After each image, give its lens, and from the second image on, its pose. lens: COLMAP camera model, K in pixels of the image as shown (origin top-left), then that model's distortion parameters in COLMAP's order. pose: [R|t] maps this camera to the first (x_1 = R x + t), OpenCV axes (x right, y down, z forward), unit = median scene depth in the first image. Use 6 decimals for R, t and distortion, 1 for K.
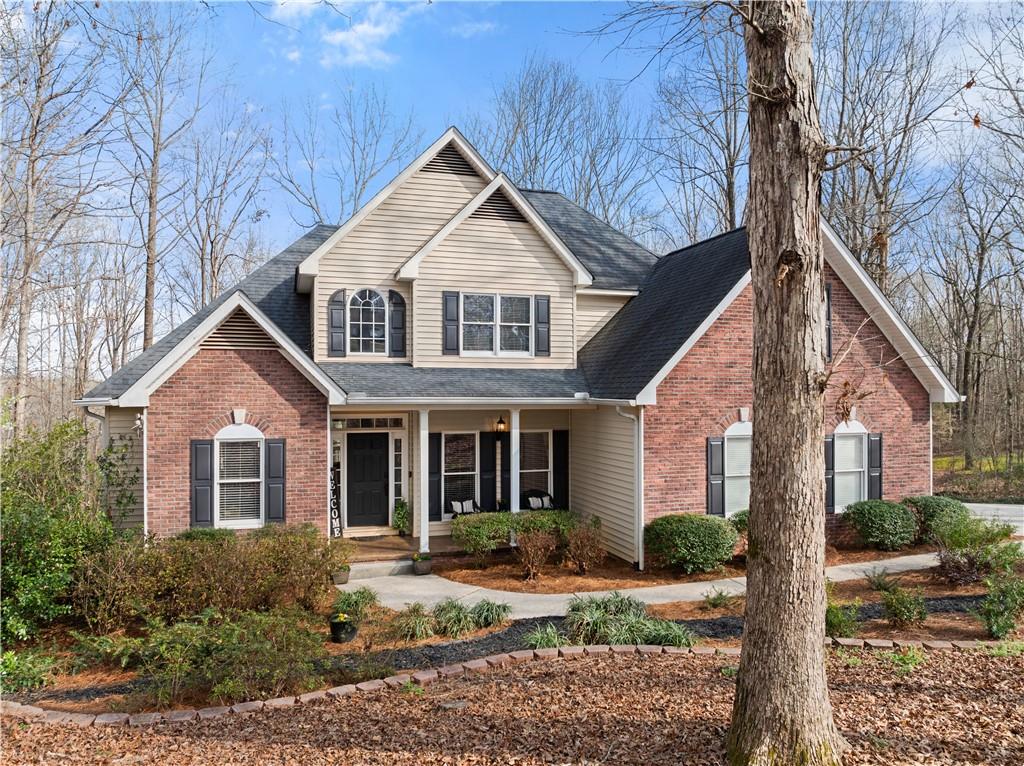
lens RADIAL K [[734.1, 0, 512.0], [0, 734.1, 383.0], [0, 0, 1]] dist [-0.043096, 0.000621]
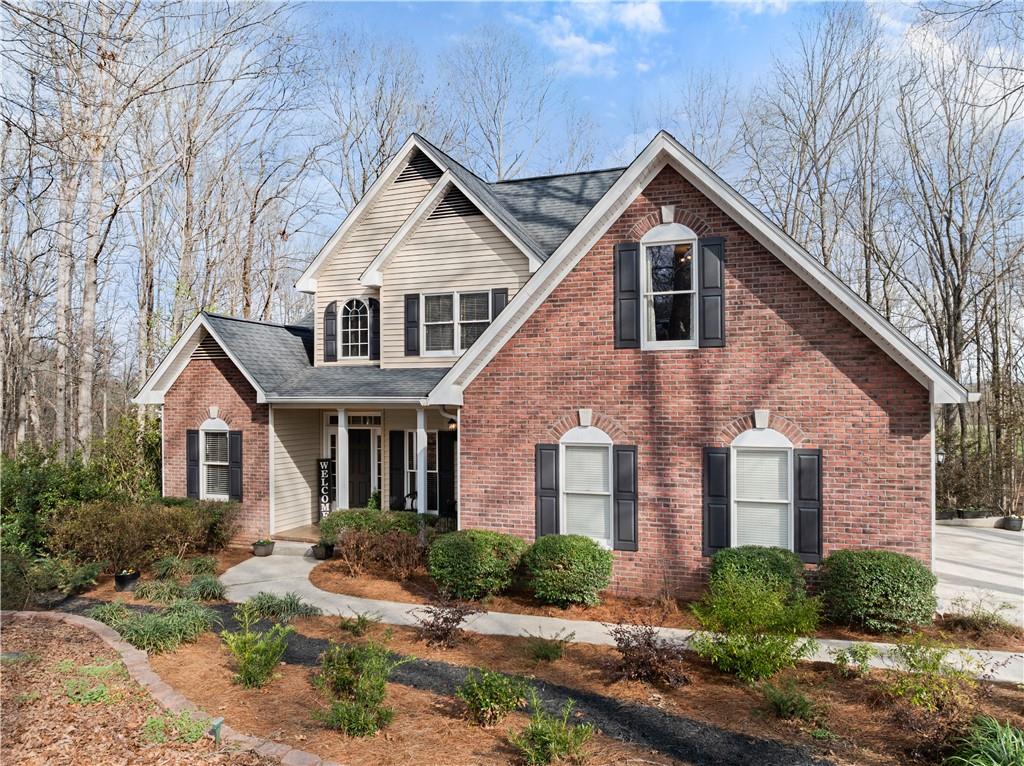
lens RADIAL K [[734.1, 0, 512.0], [0, 734.1, 383.0], [0, 0, 1]] dist [-0.043096, 0.000621]
pose [[0.779754, -0.013998, -0.625929, 0.687267], [0.012458, 0.999899, -0.006843, 0.009064], [0.625962, -0.002462, 0.779850, 0.292142]]
